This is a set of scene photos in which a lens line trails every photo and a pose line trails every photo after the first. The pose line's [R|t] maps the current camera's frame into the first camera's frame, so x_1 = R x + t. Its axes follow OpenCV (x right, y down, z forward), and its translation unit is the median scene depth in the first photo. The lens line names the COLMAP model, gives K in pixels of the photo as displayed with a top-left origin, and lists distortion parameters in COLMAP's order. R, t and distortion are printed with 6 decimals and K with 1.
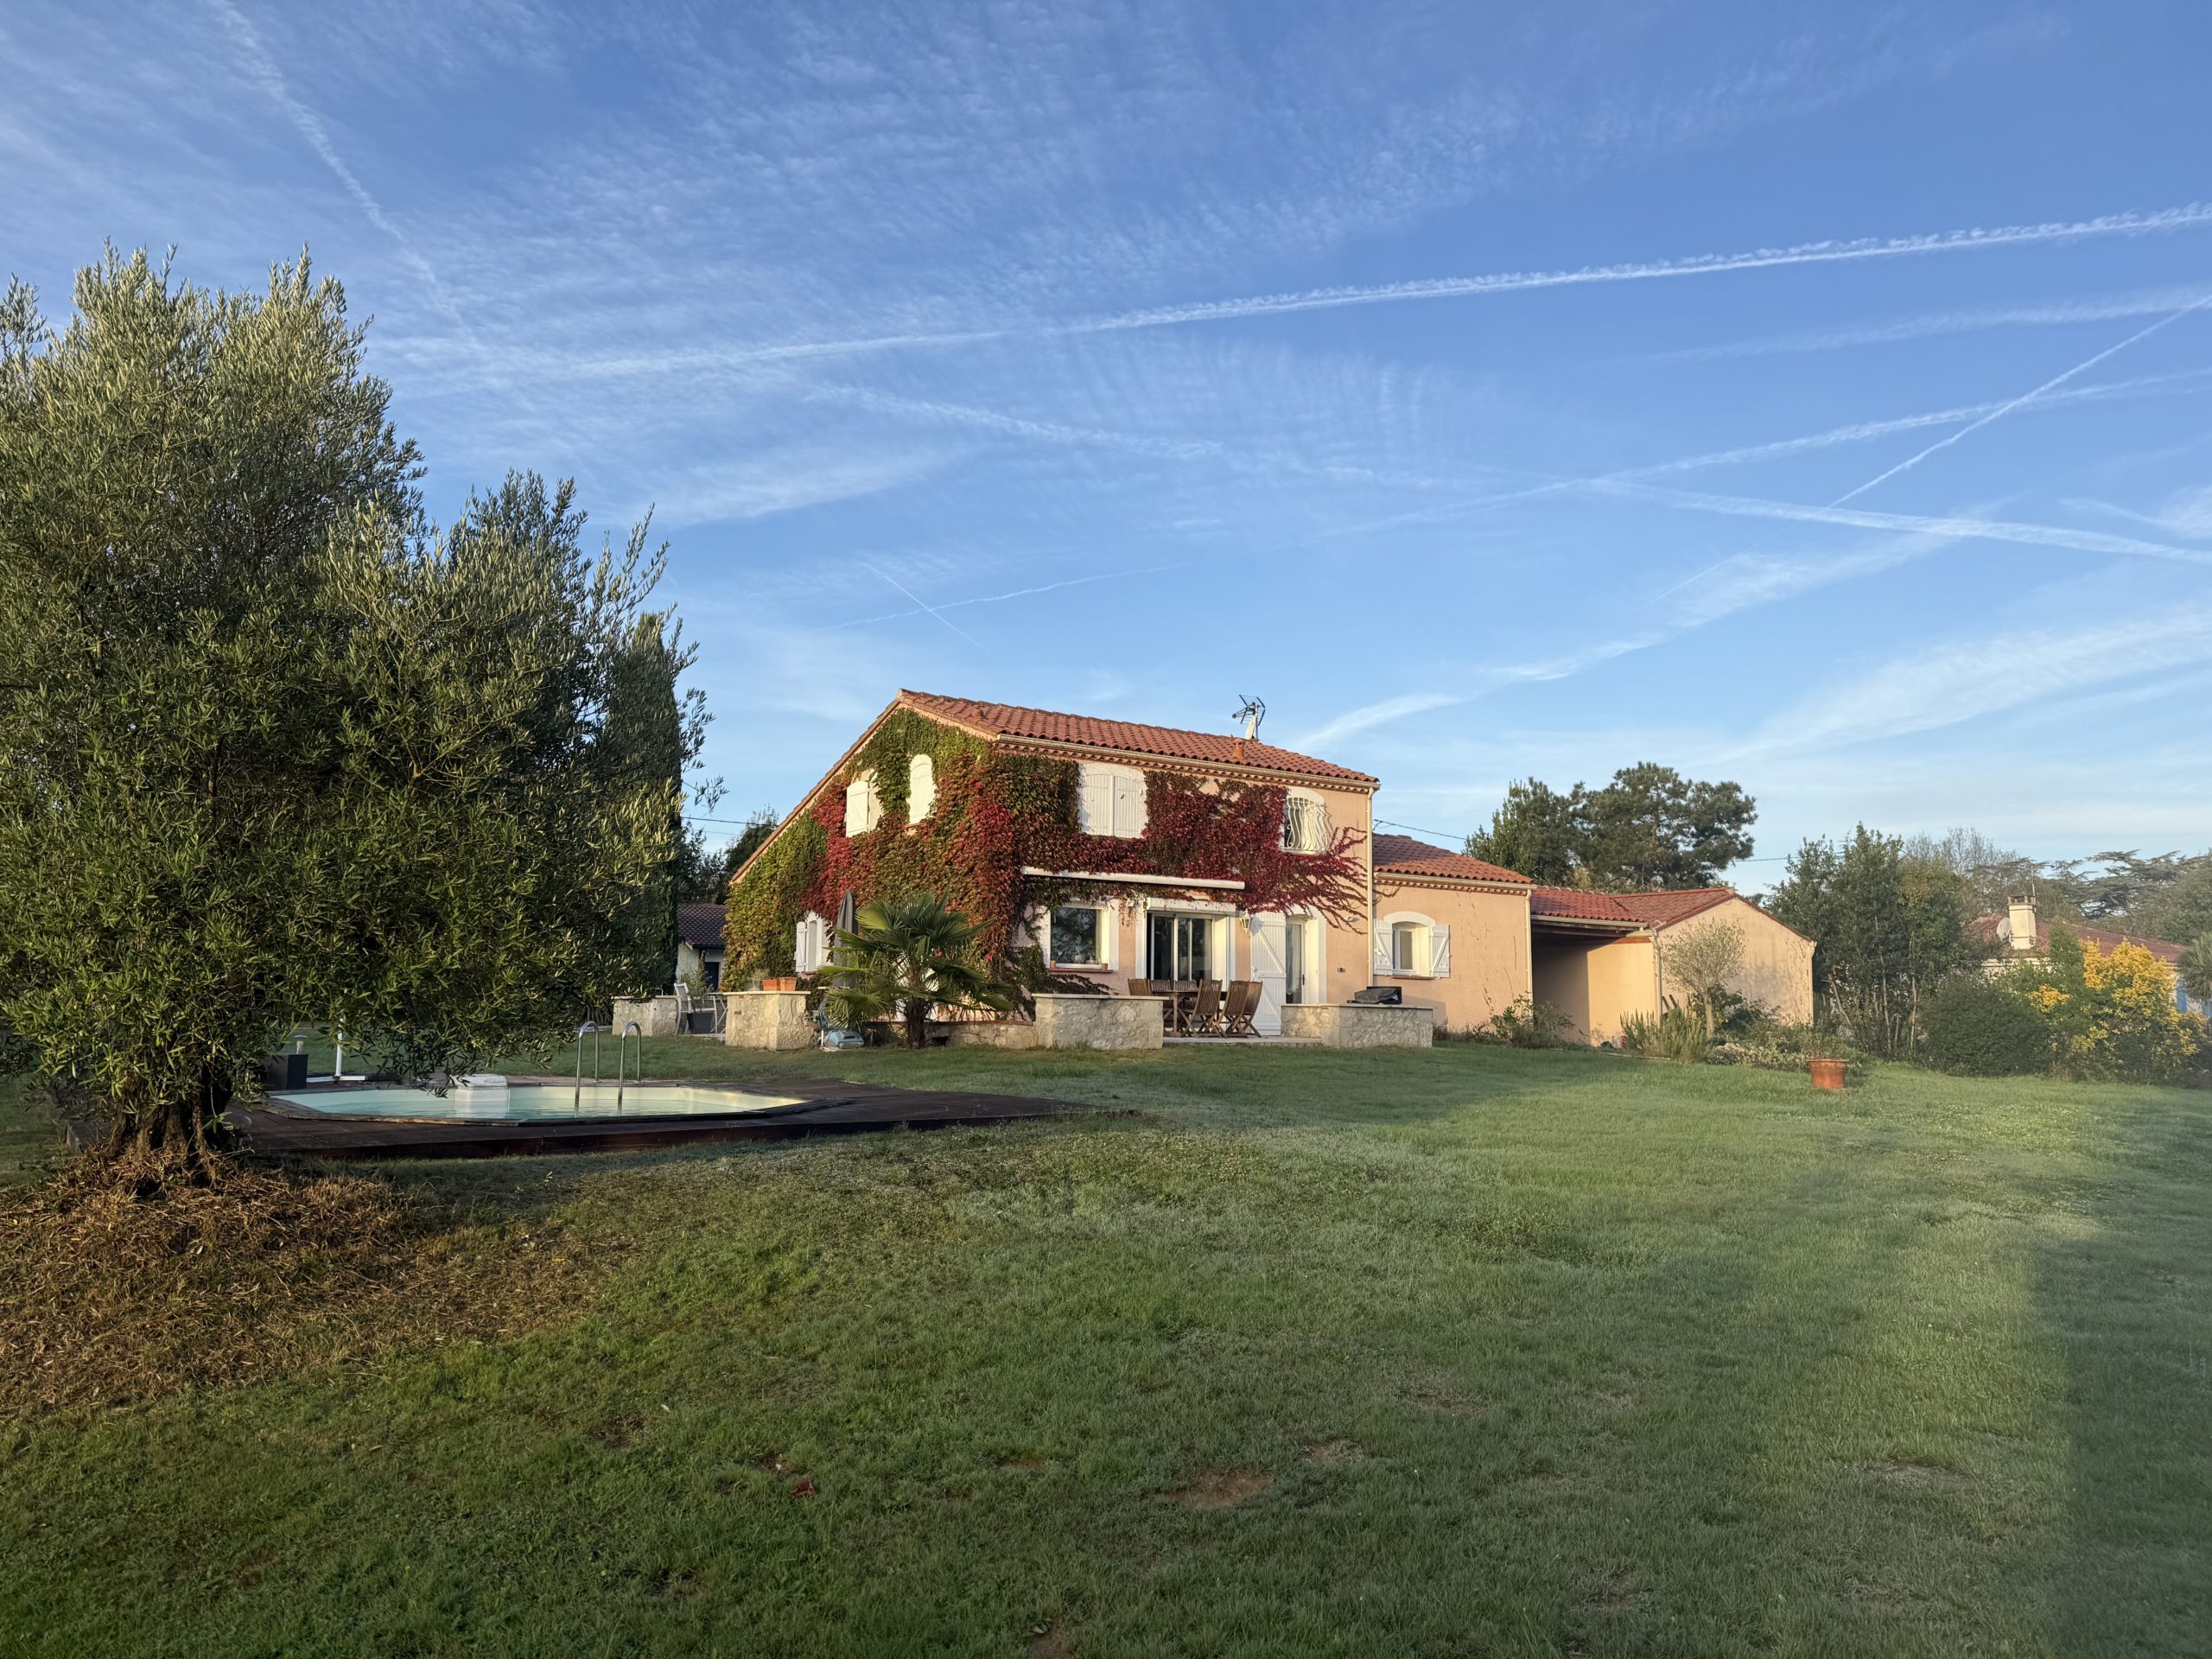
lens RADIAL K [[1552.2, 0, 1106.0], [0, 1552.2, 829.5], [0, 0, 1]] dist [0.007392, -0.000471]
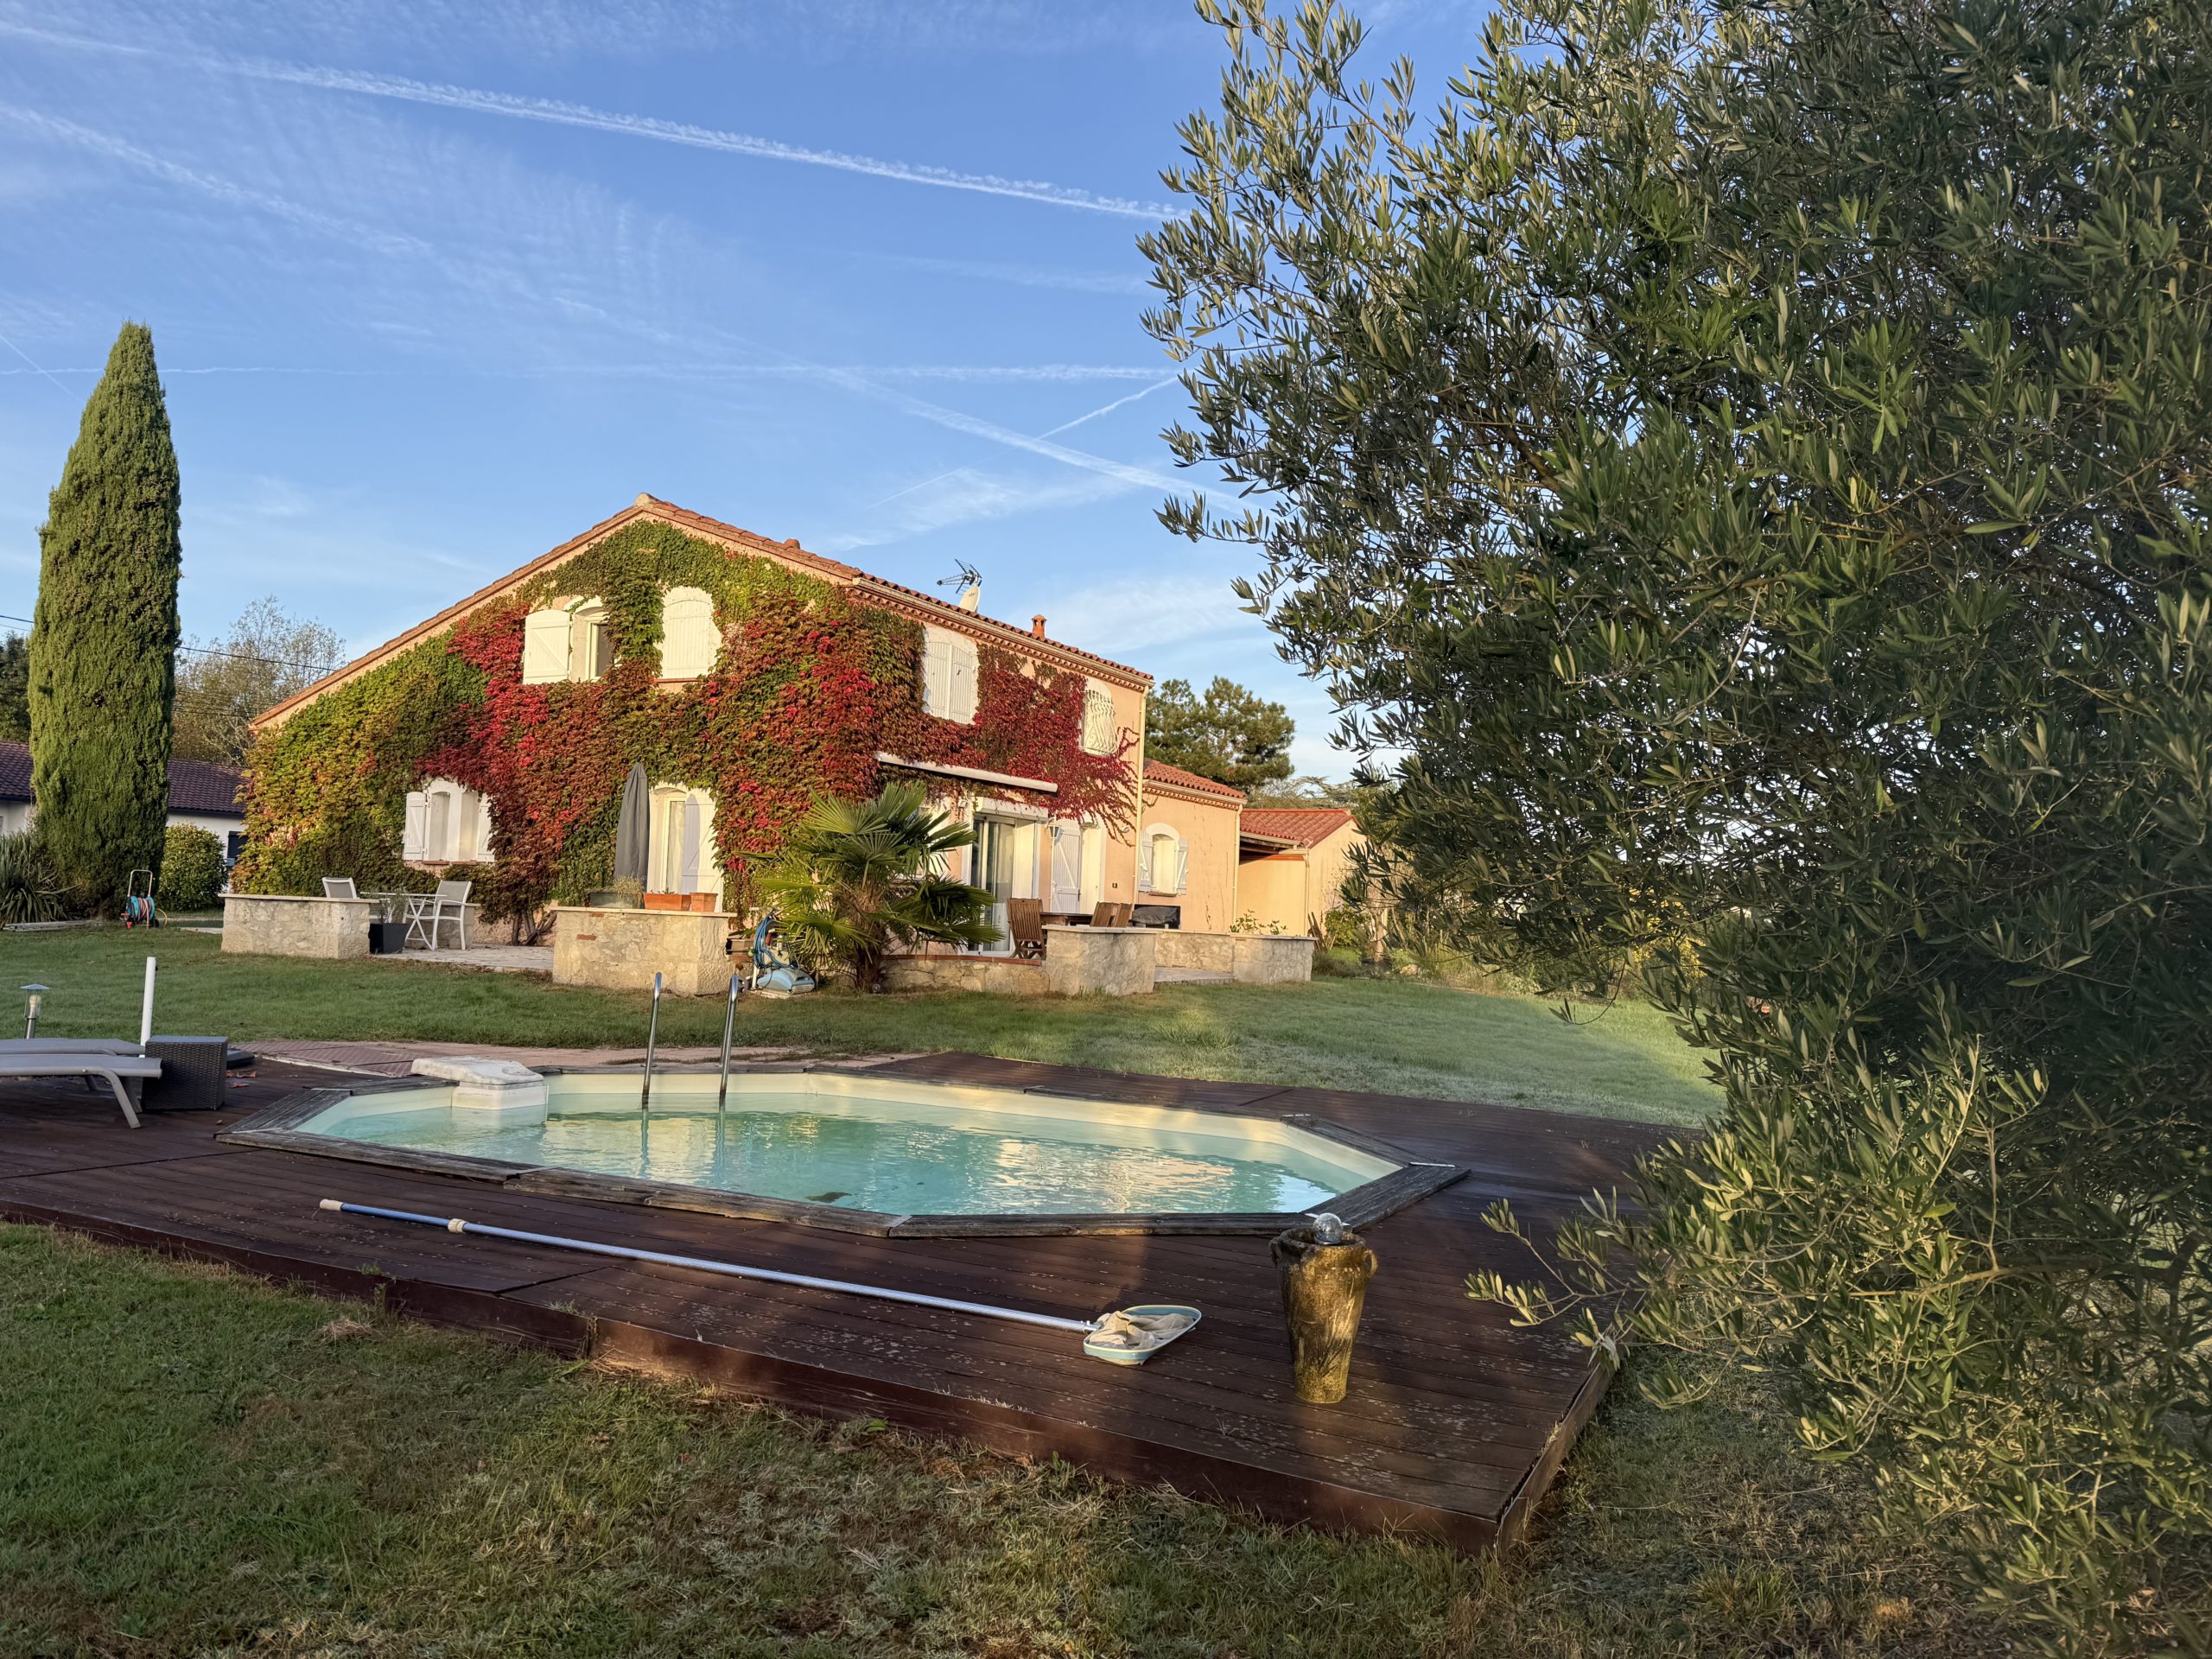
lens RADIAL K [[1522.4, 0, 1107.2], [0, 1522.4, 864.4], [0, 0, 1]] dist [-0.042924, -0.003683]
pose [[0.849576, 0.035960, 0.526239, -0.280471], [-0.091304, 0.992639, 0.079572, 0.006979], [-0.519504, -0.115650, 0.846606, 0.219737]]
